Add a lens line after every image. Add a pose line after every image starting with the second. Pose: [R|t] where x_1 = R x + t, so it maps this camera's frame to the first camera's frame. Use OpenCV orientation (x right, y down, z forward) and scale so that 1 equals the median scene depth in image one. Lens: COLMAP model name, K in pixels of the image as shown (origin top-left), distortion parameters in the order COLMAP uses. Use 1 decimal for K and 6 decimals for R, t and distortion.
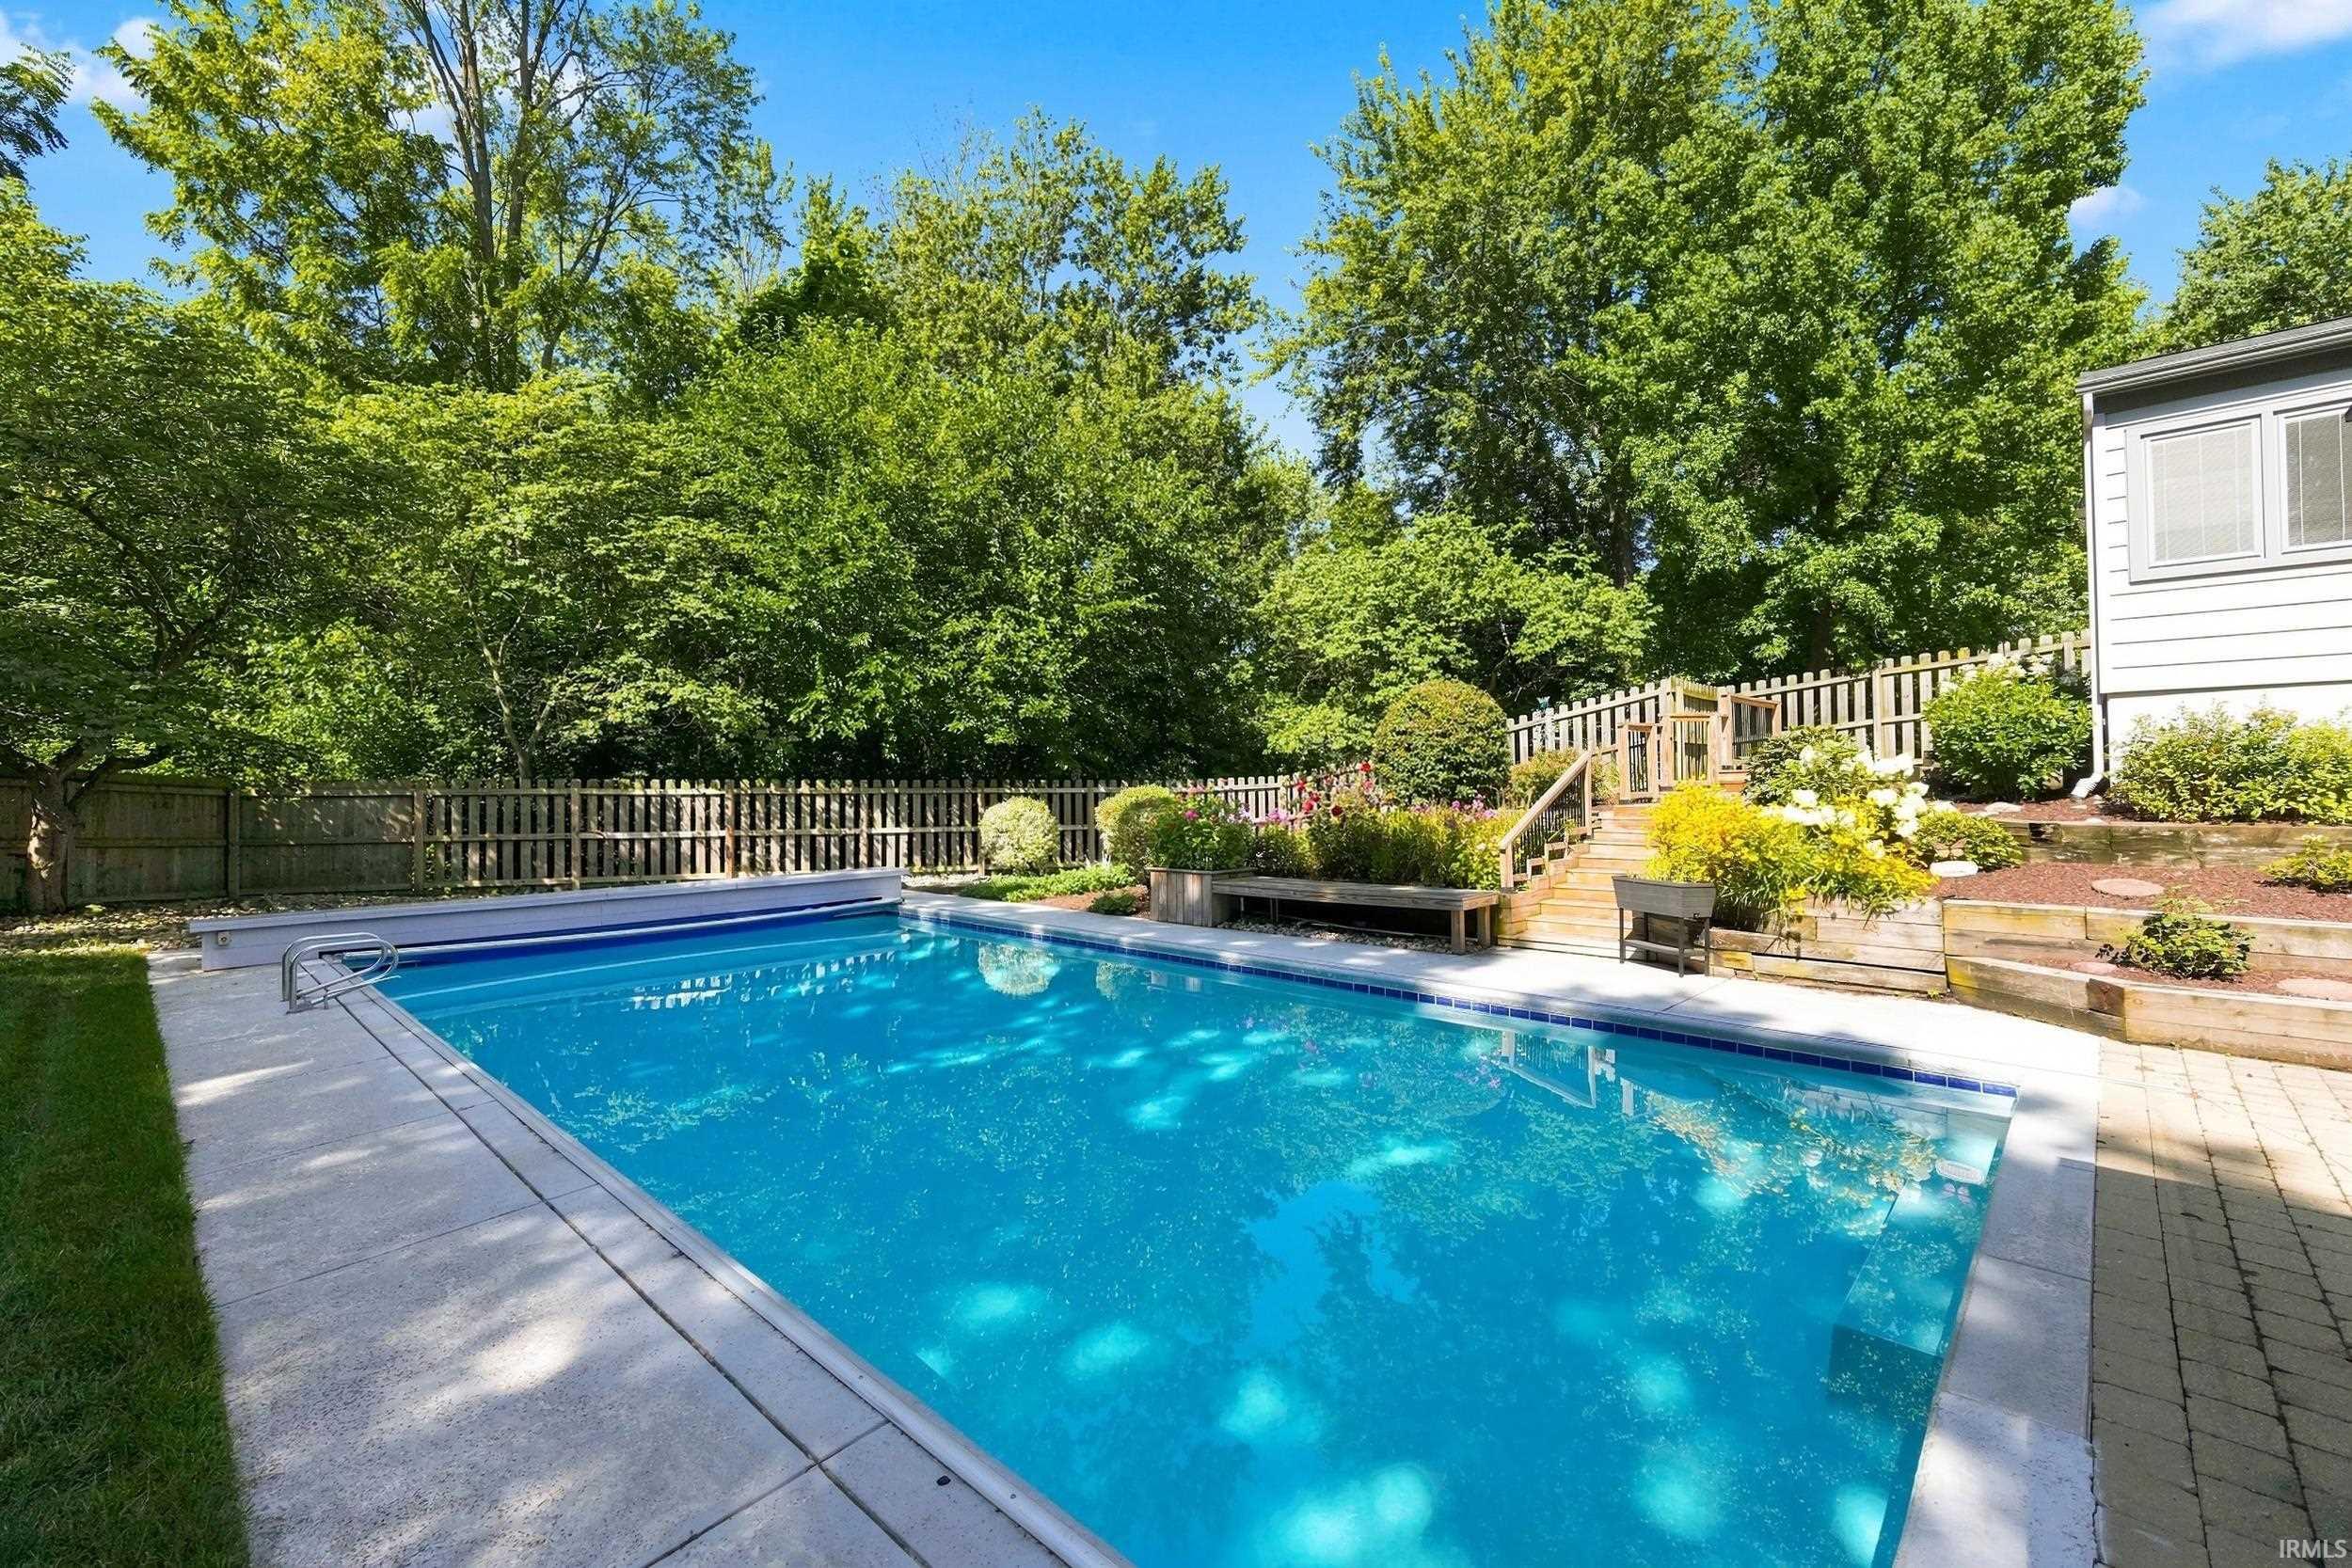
lens RADIAL K [[1002.0, 0, 1173.6], [0, 1002.0, 777.1], [0, 0, 1]] dist [-0.000692, -0.000038]
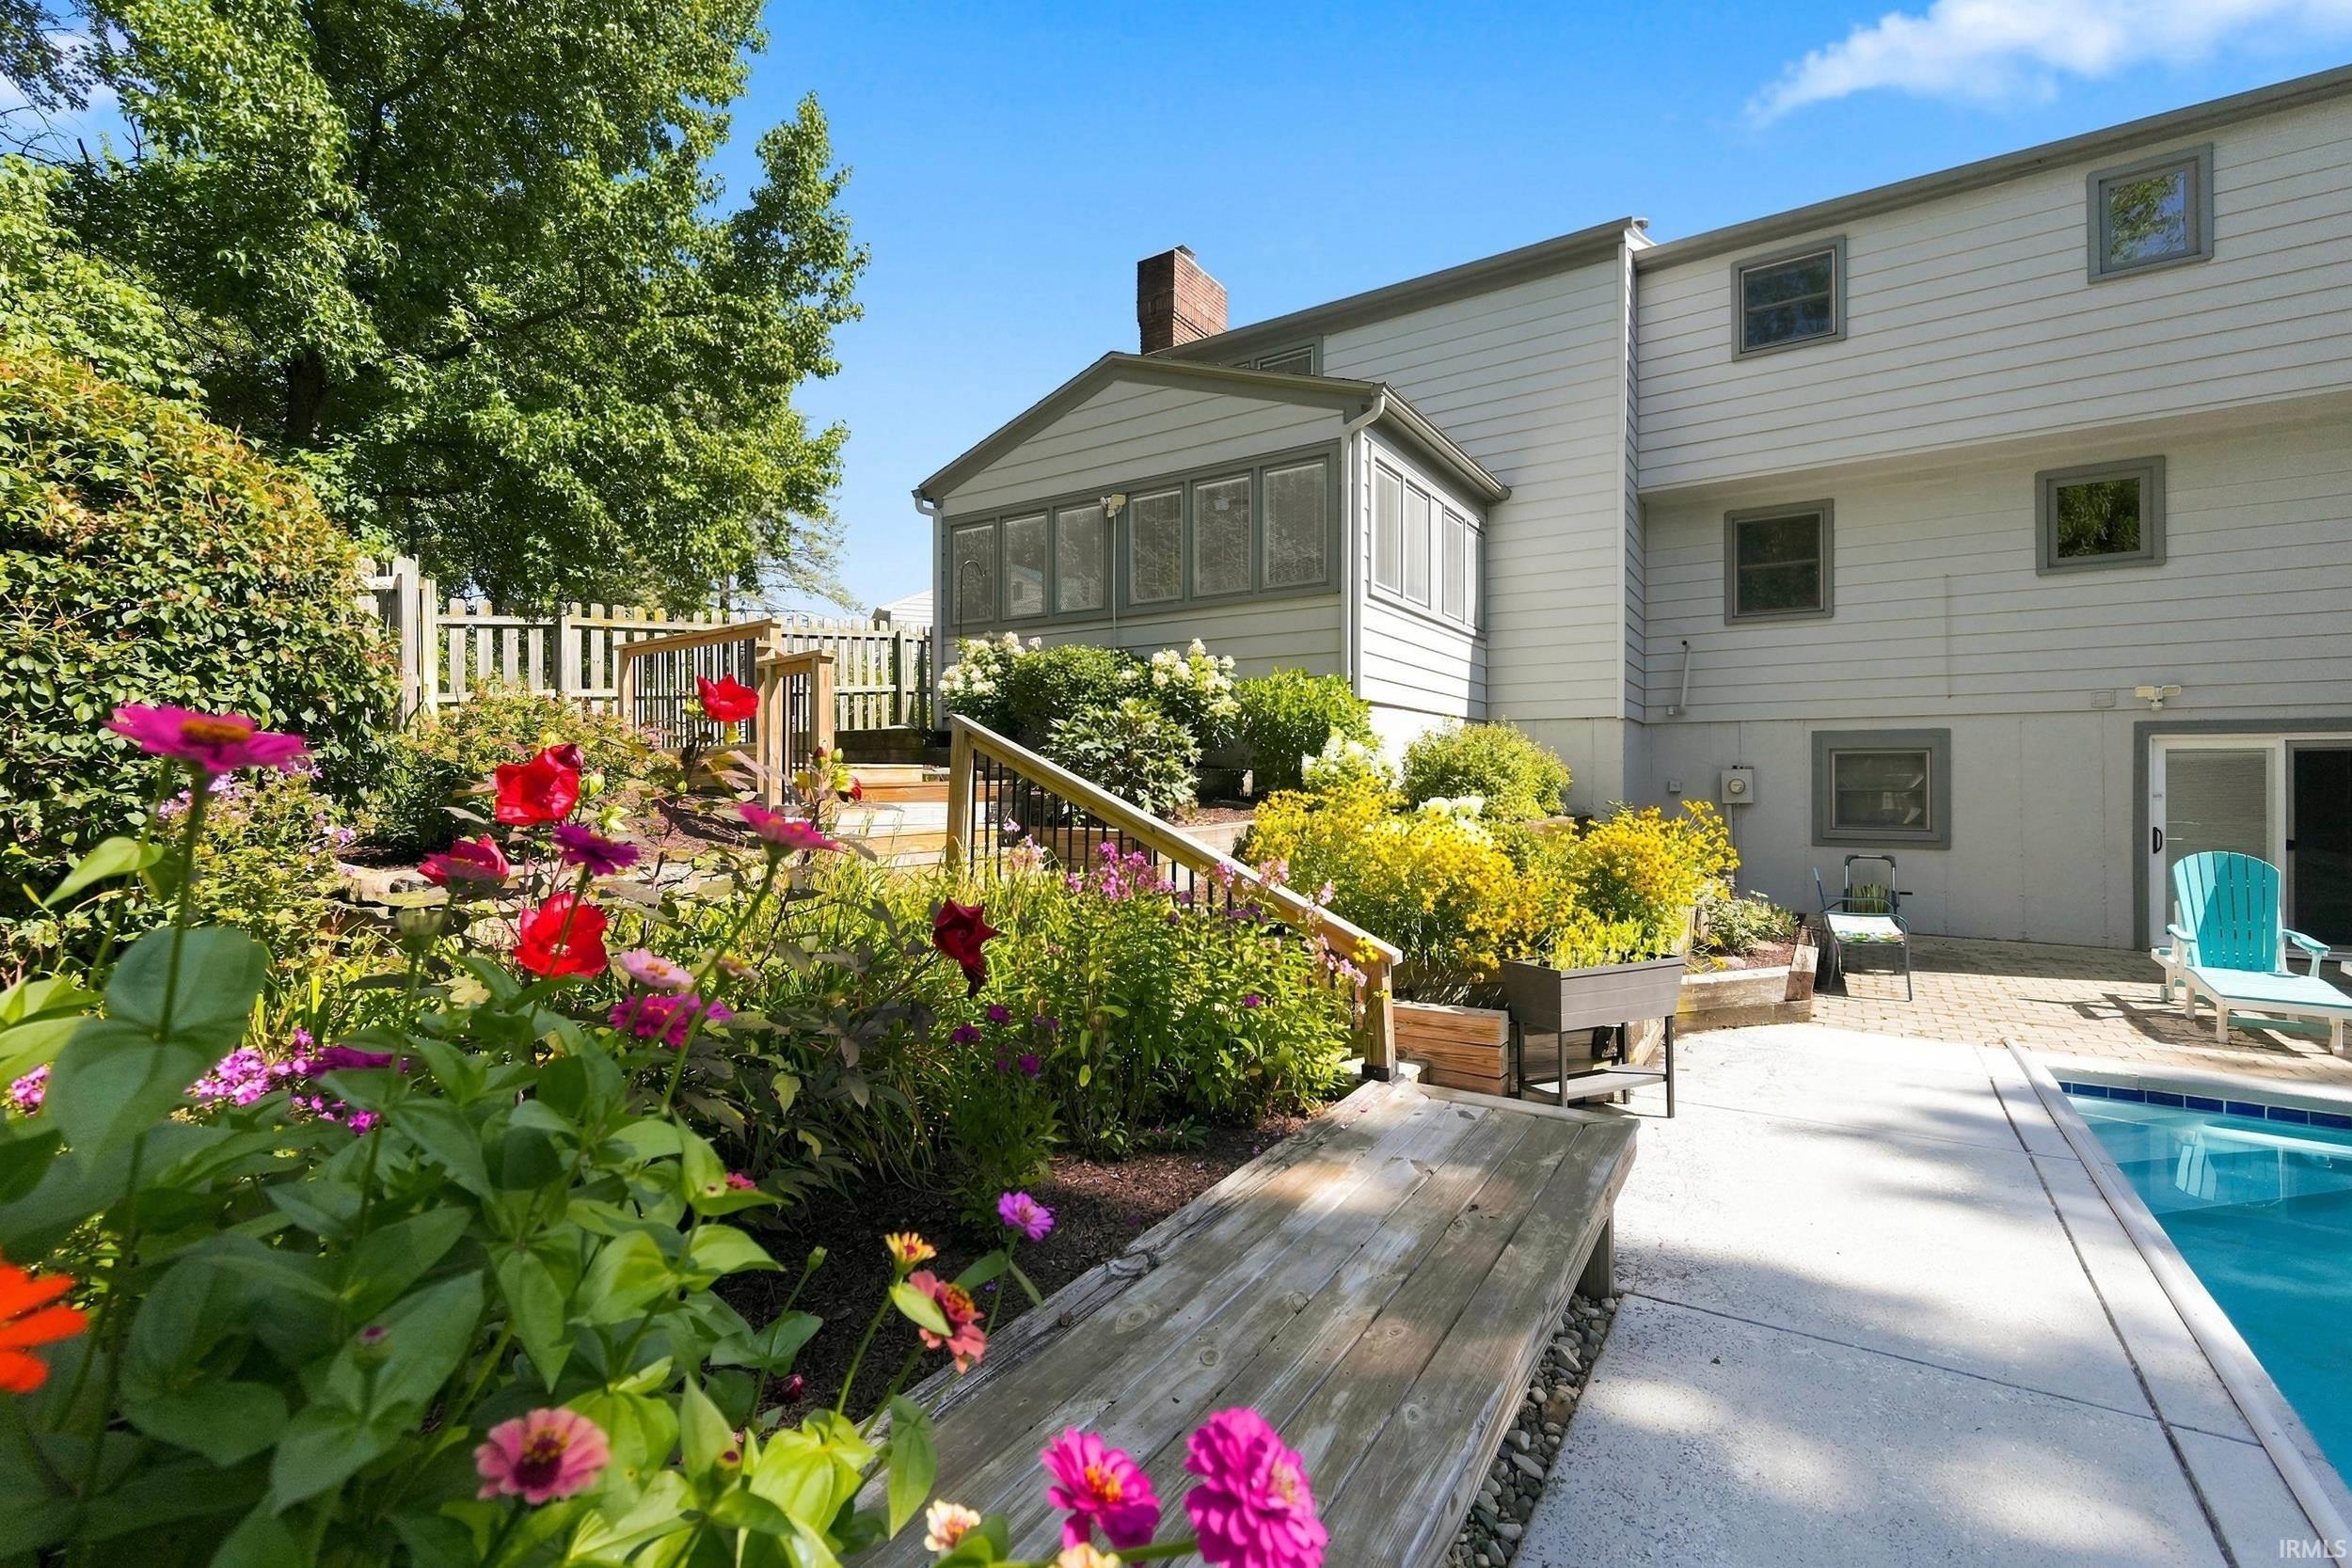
lens RADIAL K [[1002.0, 0, 1173.6], [0, 1002.0, 777.1], [0, 0, 1]] dist [-0.000692, -0.000038]
pose [[-0.167618, 0.012134, 0.985777, -0.013268], [-0.007558, 0.999879, -0.013593, 0.004652], [-0.985823, -0.009729, -0.167506, 0.699741]]
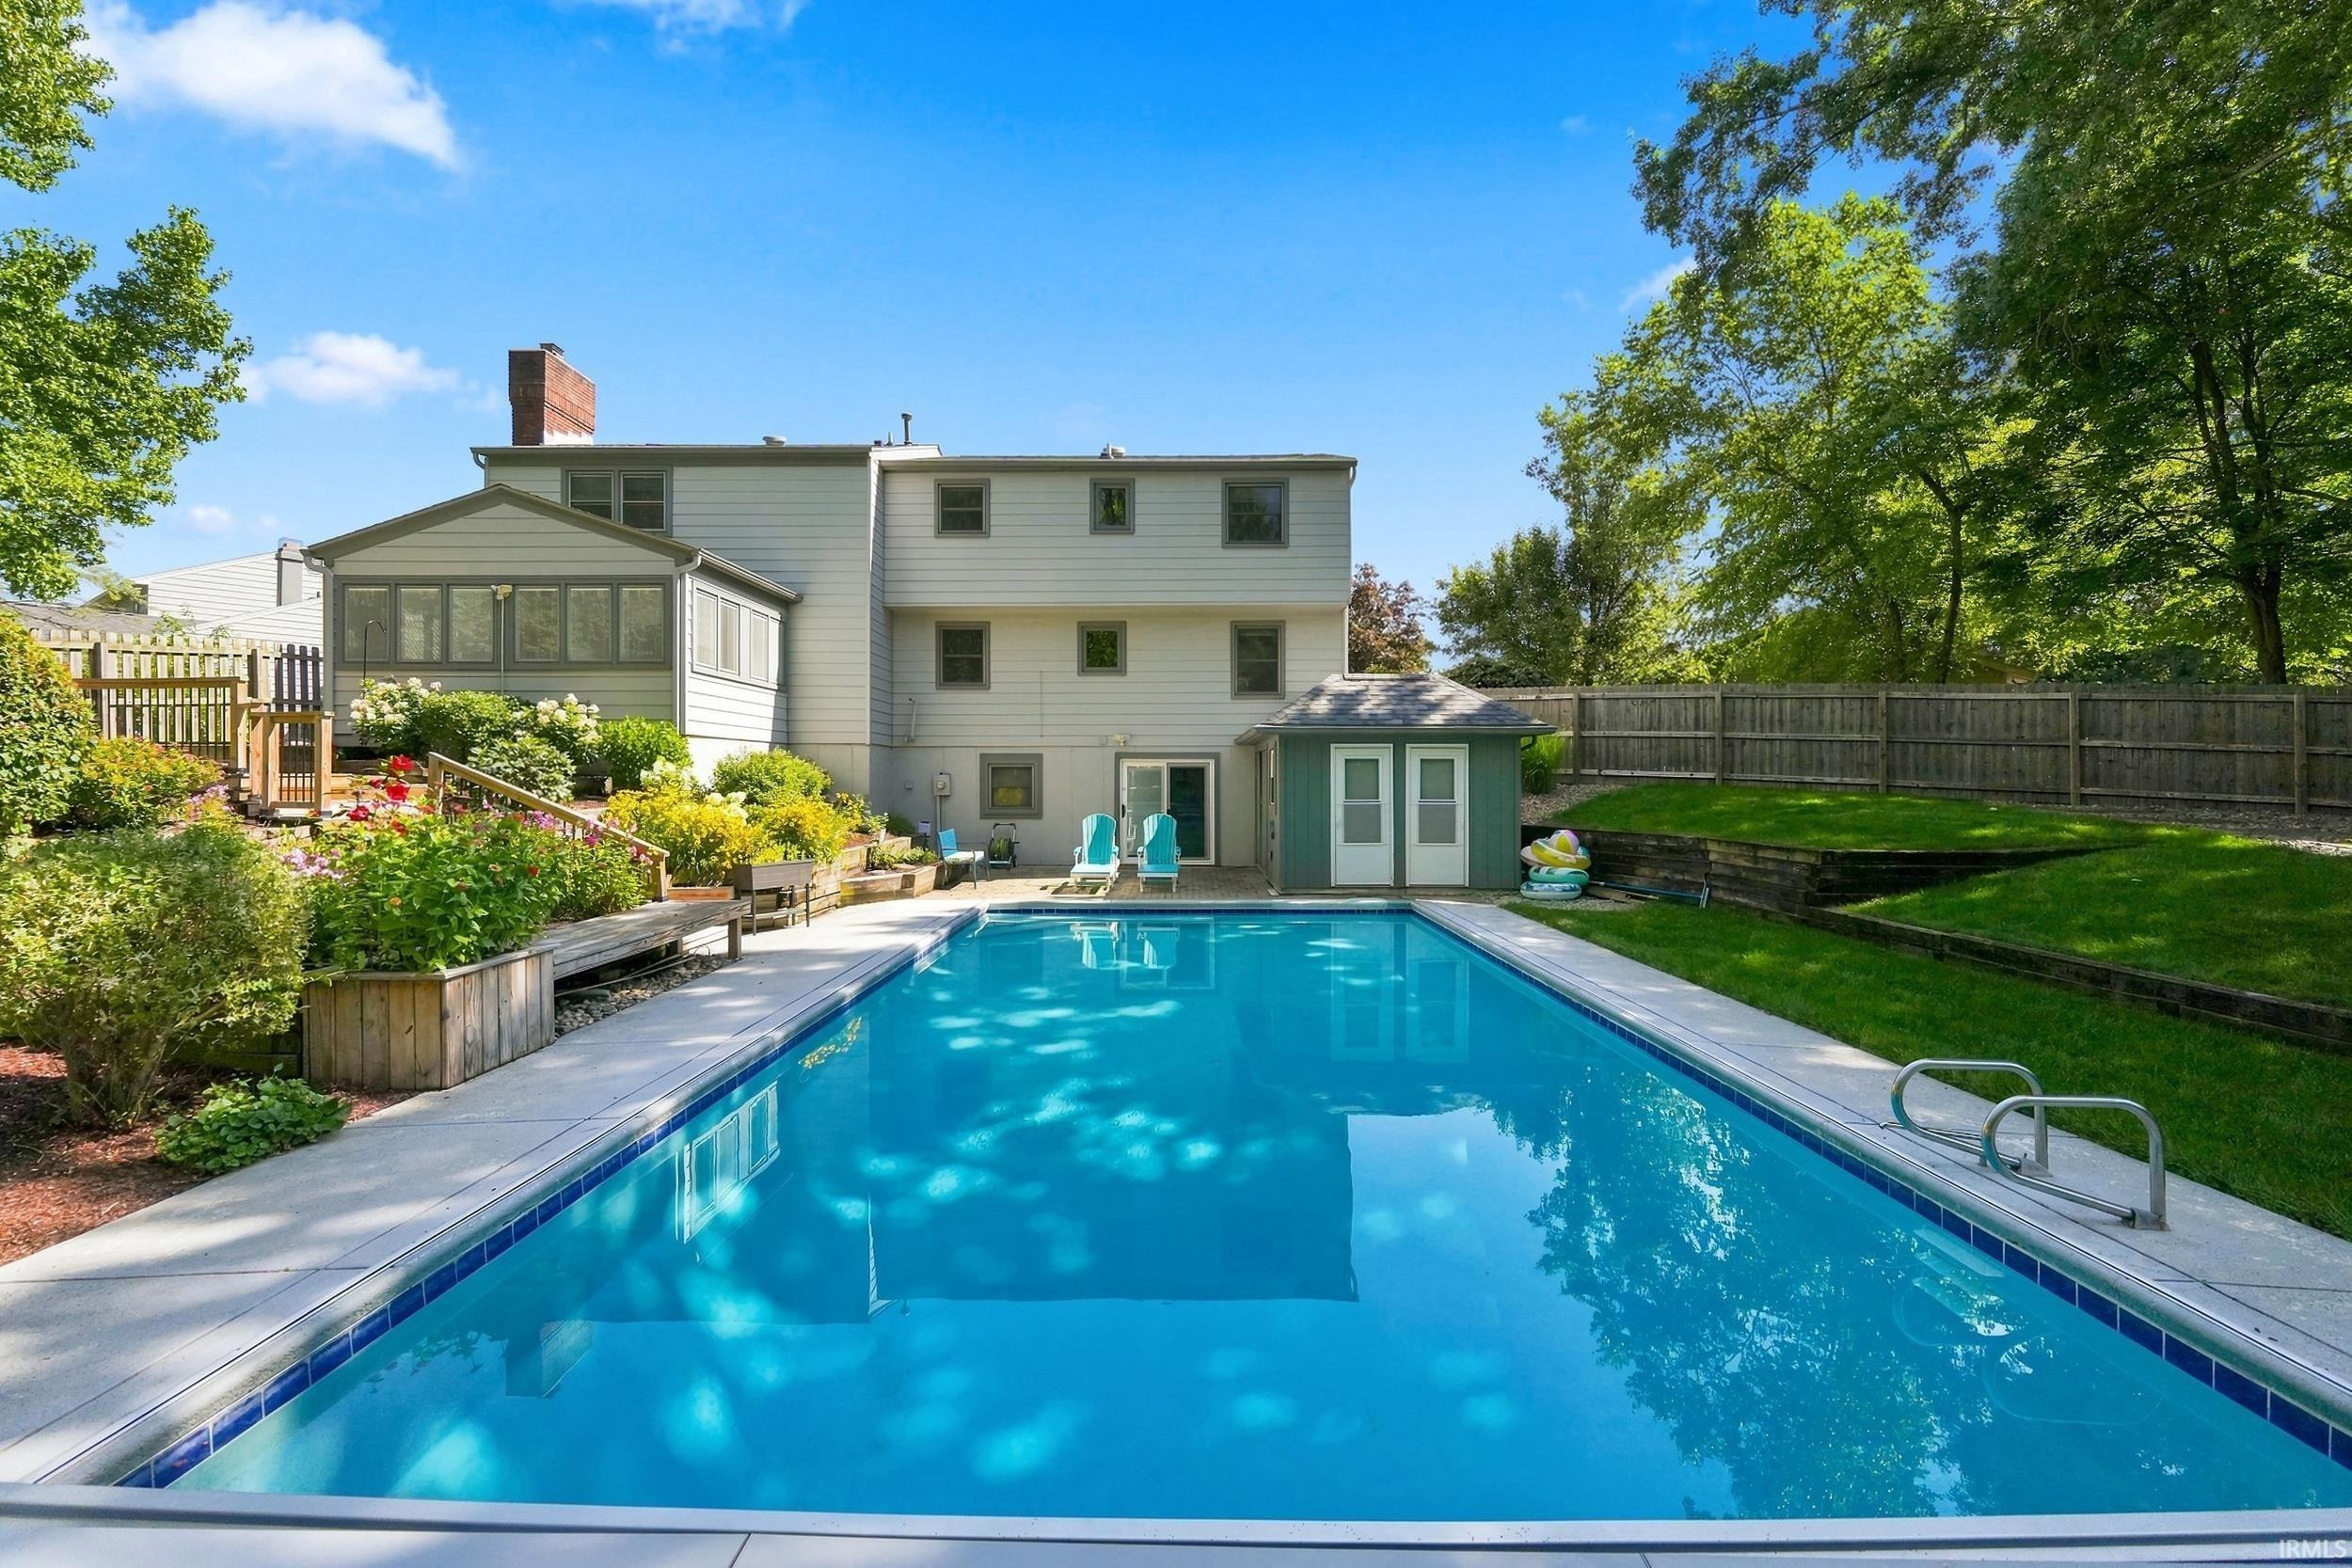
lens RADIAL K [[1002.0, 0, 1173.6], [0, 1002.0, 777.1], [0, 0, 1]] dist [-0.000692, -0.000038]
pose [[-0.676279, 0.009432, 0.736585, -0.454646], [0.000147, 0.999920, -0.012670, 0.004221], [-0.736645, -0.008460, -0.676227, 0.795126]]
